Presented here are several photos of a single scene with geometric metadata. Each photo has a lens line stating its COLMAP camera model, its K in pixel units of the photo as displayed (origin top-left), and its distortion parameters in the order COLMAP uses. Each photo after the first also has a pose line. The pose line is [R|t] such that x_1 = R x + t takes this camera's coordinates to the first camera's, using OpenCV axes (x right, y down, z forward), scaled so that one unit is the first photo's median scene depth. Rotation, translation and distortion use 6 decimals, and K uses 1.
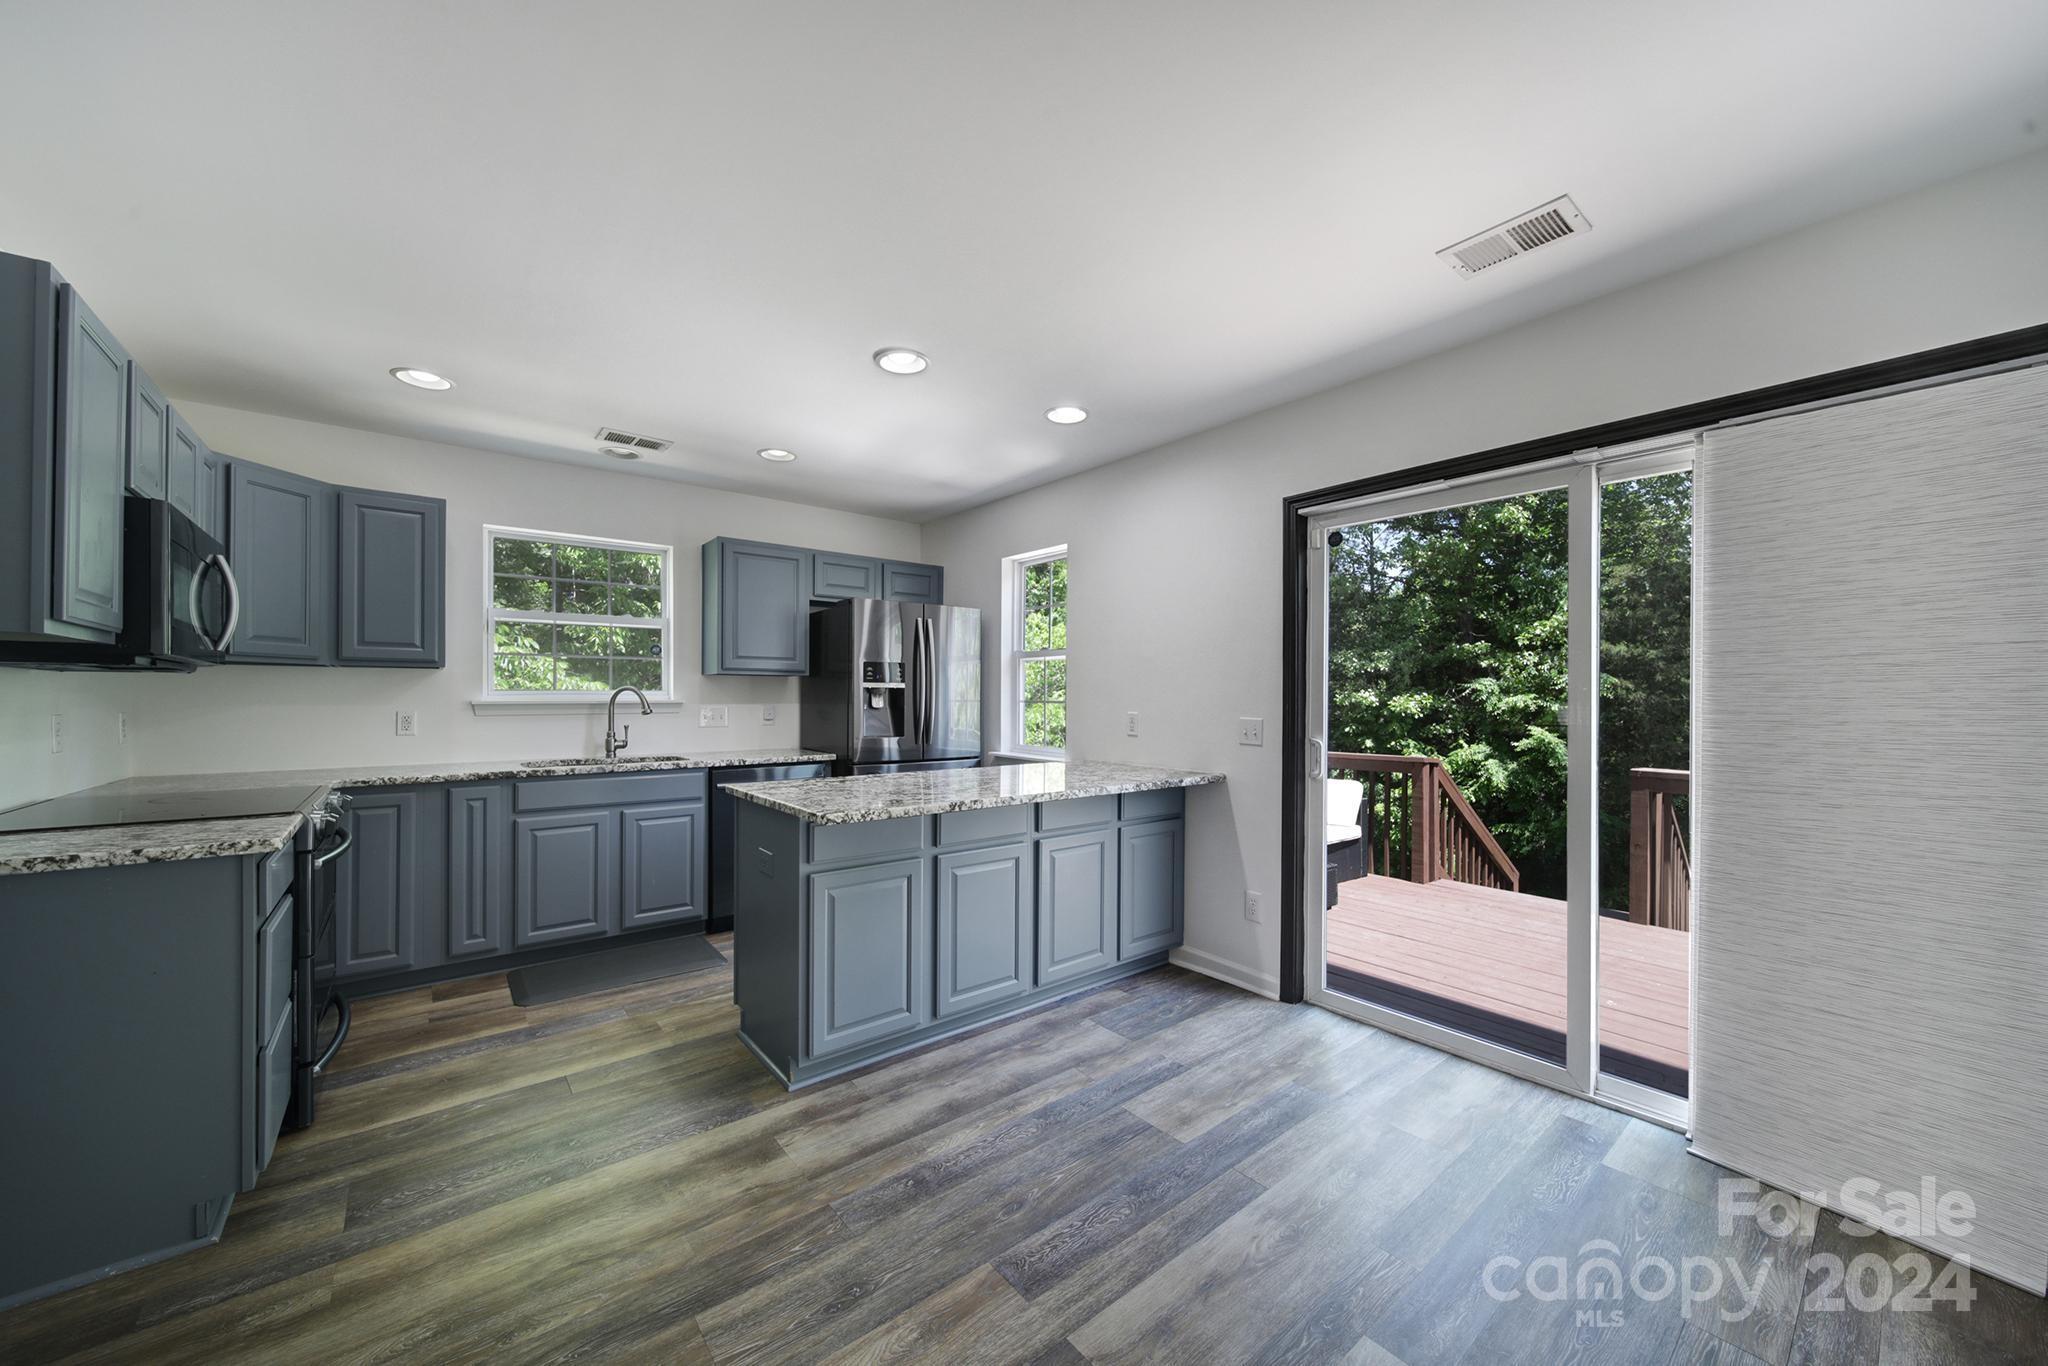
lens RADIAL K [[741.3, 0, 1027.8], [0, 741.3, 692.4], [0, 0, 1]] dist [0.002058, -0.000383]
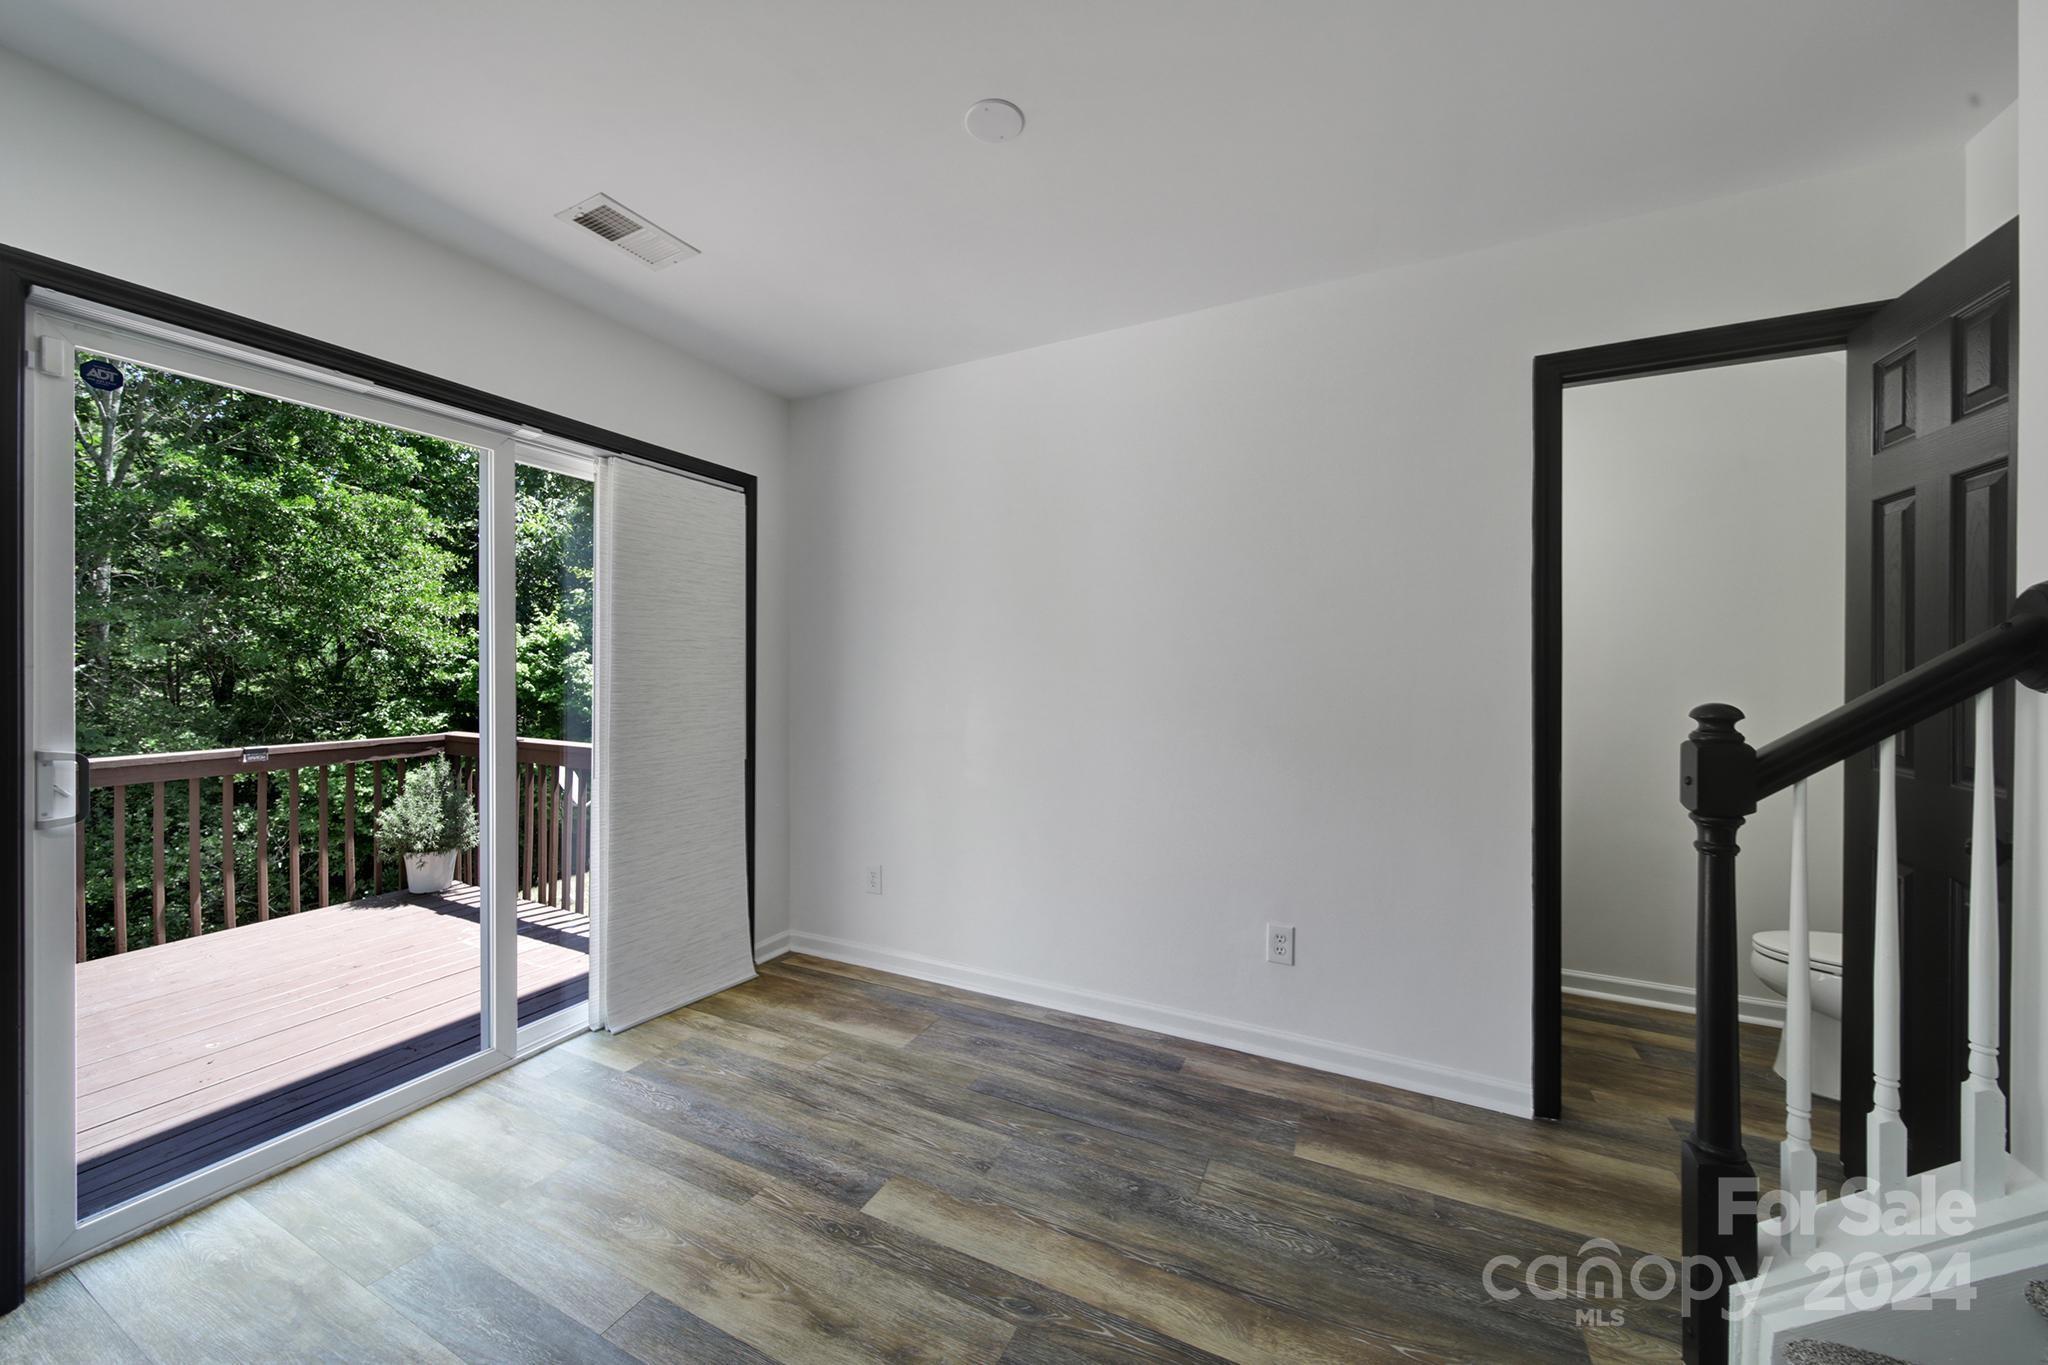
lens RADIAL K [[726.6, 0, 1019.3], [0, 726.6, 668.8], [0, 0, 1]] dist [-0.000506, -0.000302]
pose [[-0.415104, -0.003759, 0.909766, -0.328862], [-0.007872, 0.999969, 0.000540, 0.001278], [-0.909740, -0.006938, -0.415120, 0.590181]]
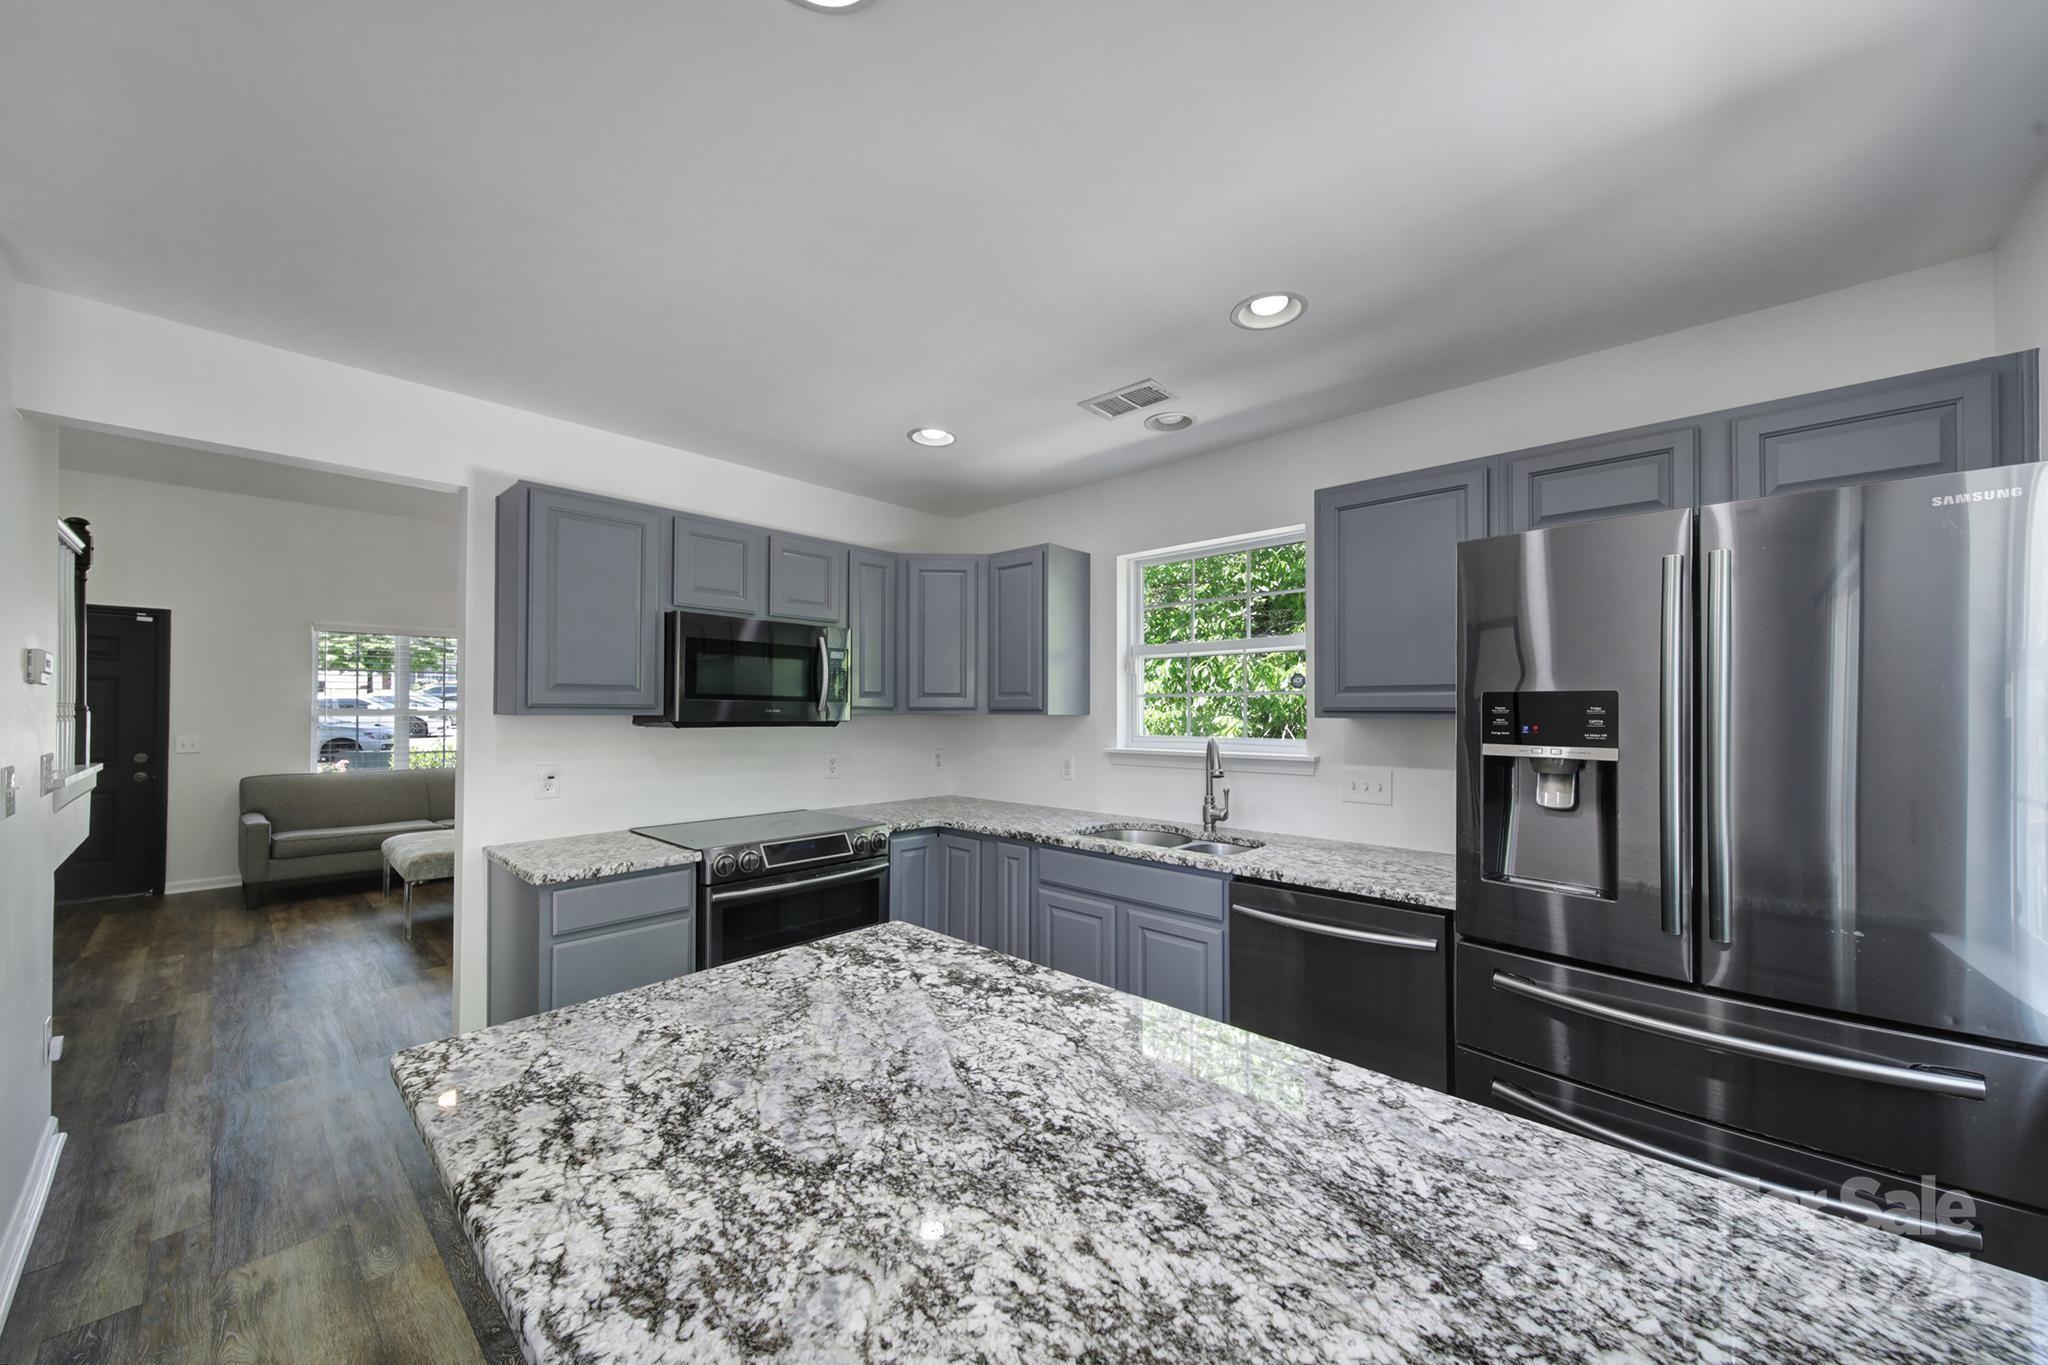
lens RADIAL K [[741.9, 0, 1031.4], [0, 741.9, 698.2], [0, 0, 1]] dist [0.000419, 0.000120]
pose [[0.147451, -0.017518, -0.988914, 0.195587], [0.003115, 0.999846, -0.017247, -0.042693], [0.989065, -0.000537, 0.147482, 0.923285]]
